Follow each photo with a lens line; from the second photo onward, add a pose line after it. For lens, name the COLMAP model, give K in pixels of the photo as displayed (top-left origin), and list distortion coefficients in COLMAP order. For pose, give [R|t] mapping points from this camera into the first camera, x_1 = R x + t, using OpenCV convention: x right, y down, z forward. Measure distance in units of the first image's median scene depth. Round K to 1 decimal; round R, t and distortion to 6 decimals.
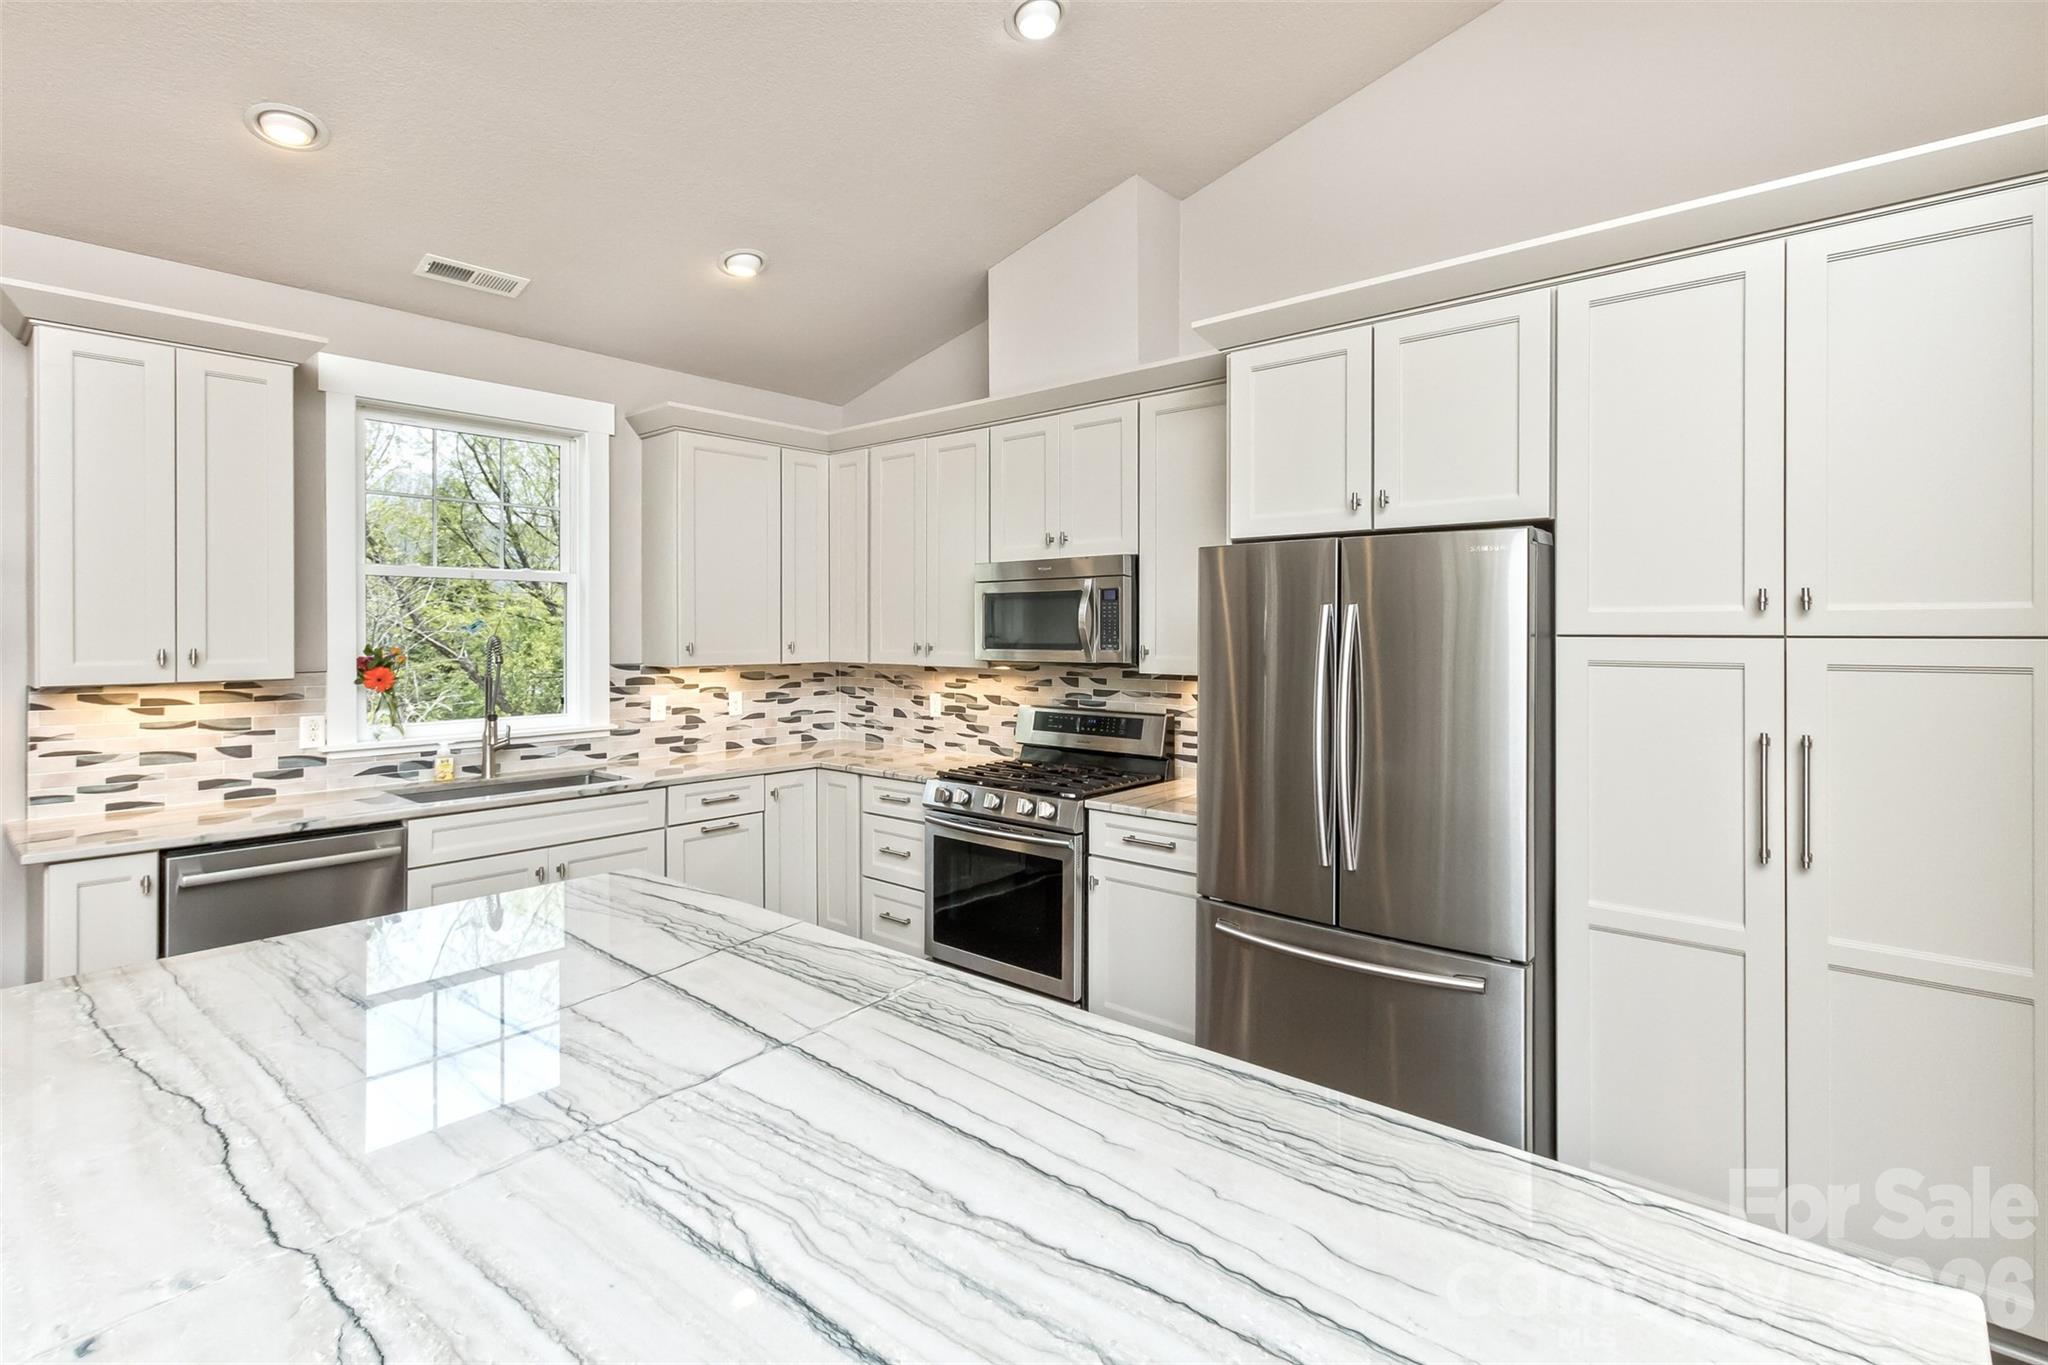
lens RADIAL K [[927.8, 0, 949.3], [0, 927.8, 629.3], [0, 0, 1]] dist [0.000915, 0.000051]
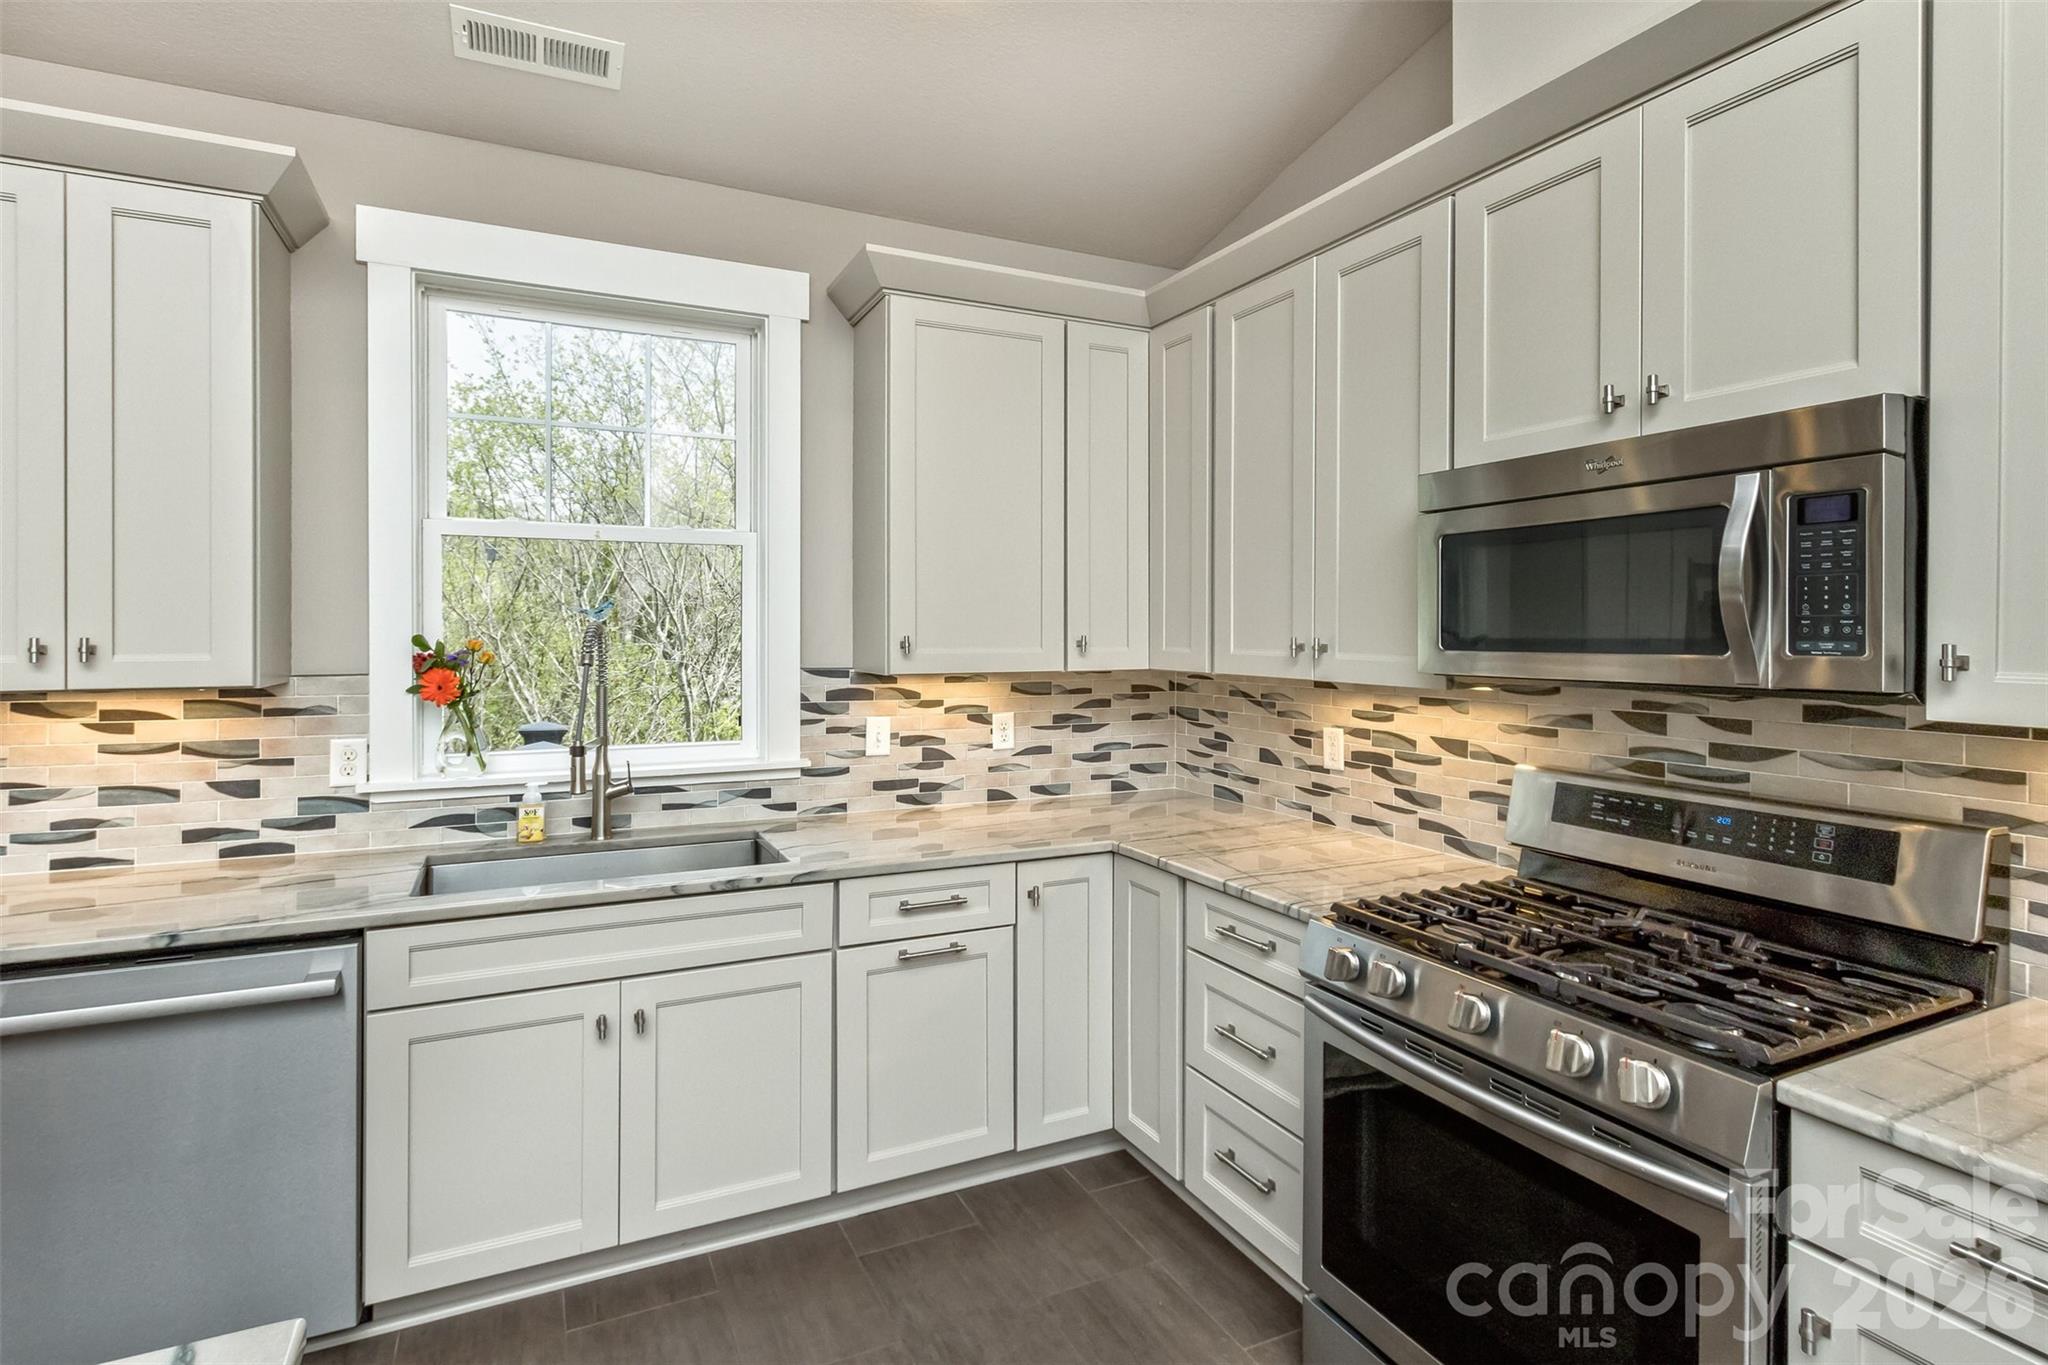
lens RADIAL K [[882.7, 0, 985.0], [0, 882.7, 639.7], [0, 0, 1]] dist [0.000934, 0.000238]
pose [[0.920621, 0.004541, -0.390430, -0.000884], [-0.000572, 0.999947, 0.010282, 0.011050], [0.390456, -0.009242, 0.920575, 0.483392]]
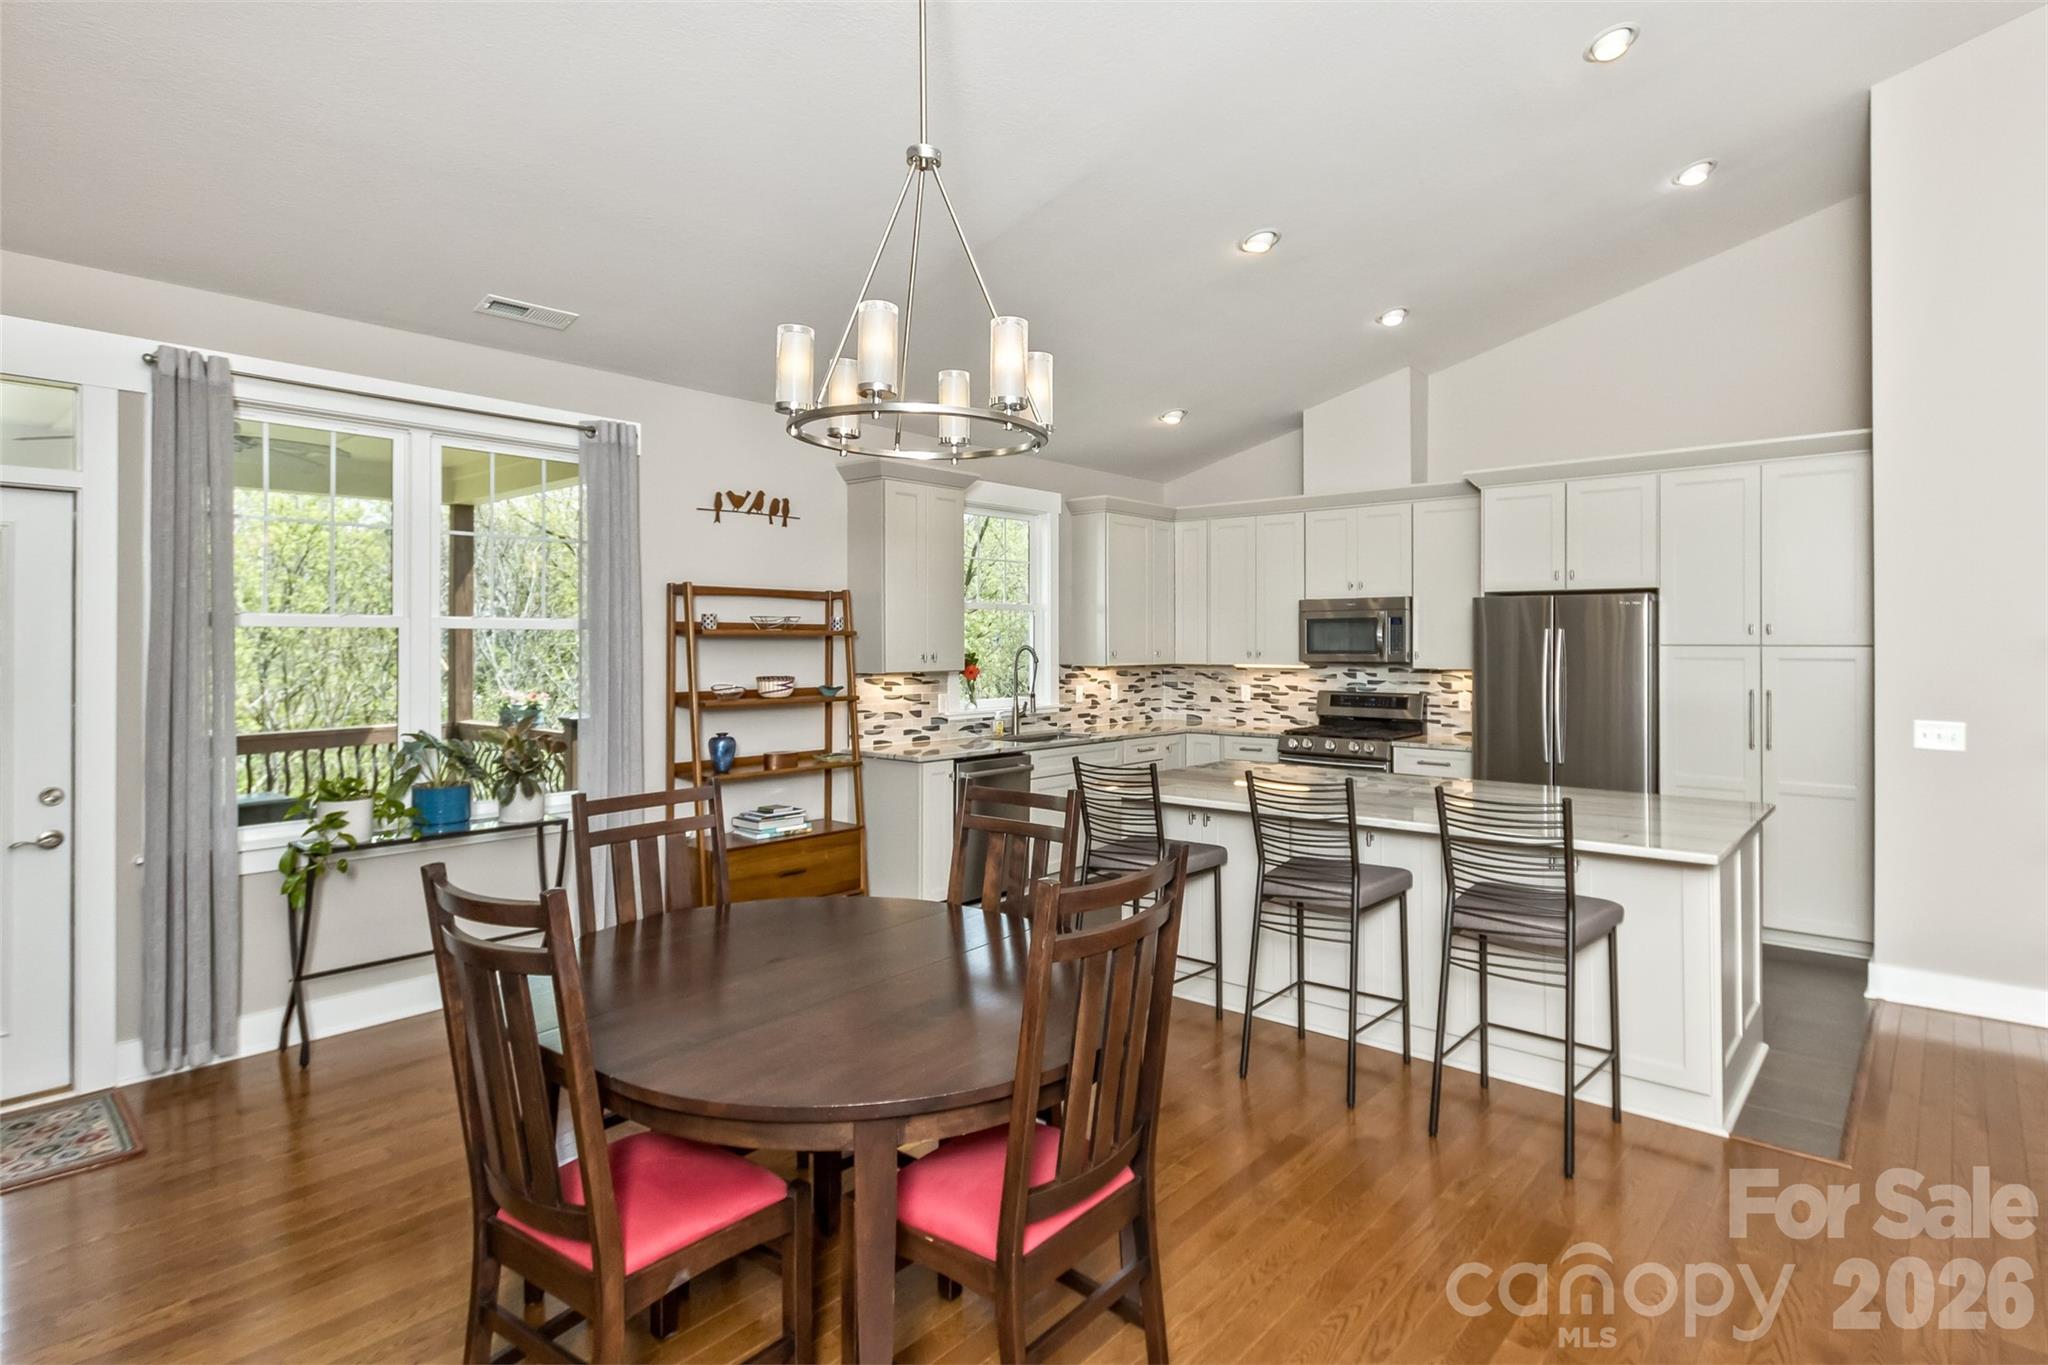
lens RADIAL K [[1086.6, 0, 1027.2], [0, 1086.6, 635.7], [0, 0, 1]] dist [-0.005691, -0.000820]
pose [[0.997141, -0.000001, 0.075566, -0.563701], [0.000264, 0.999994, -0.003470, -0.003407], [-0.075566, 0.003480, 0.997135, -0.789509]]
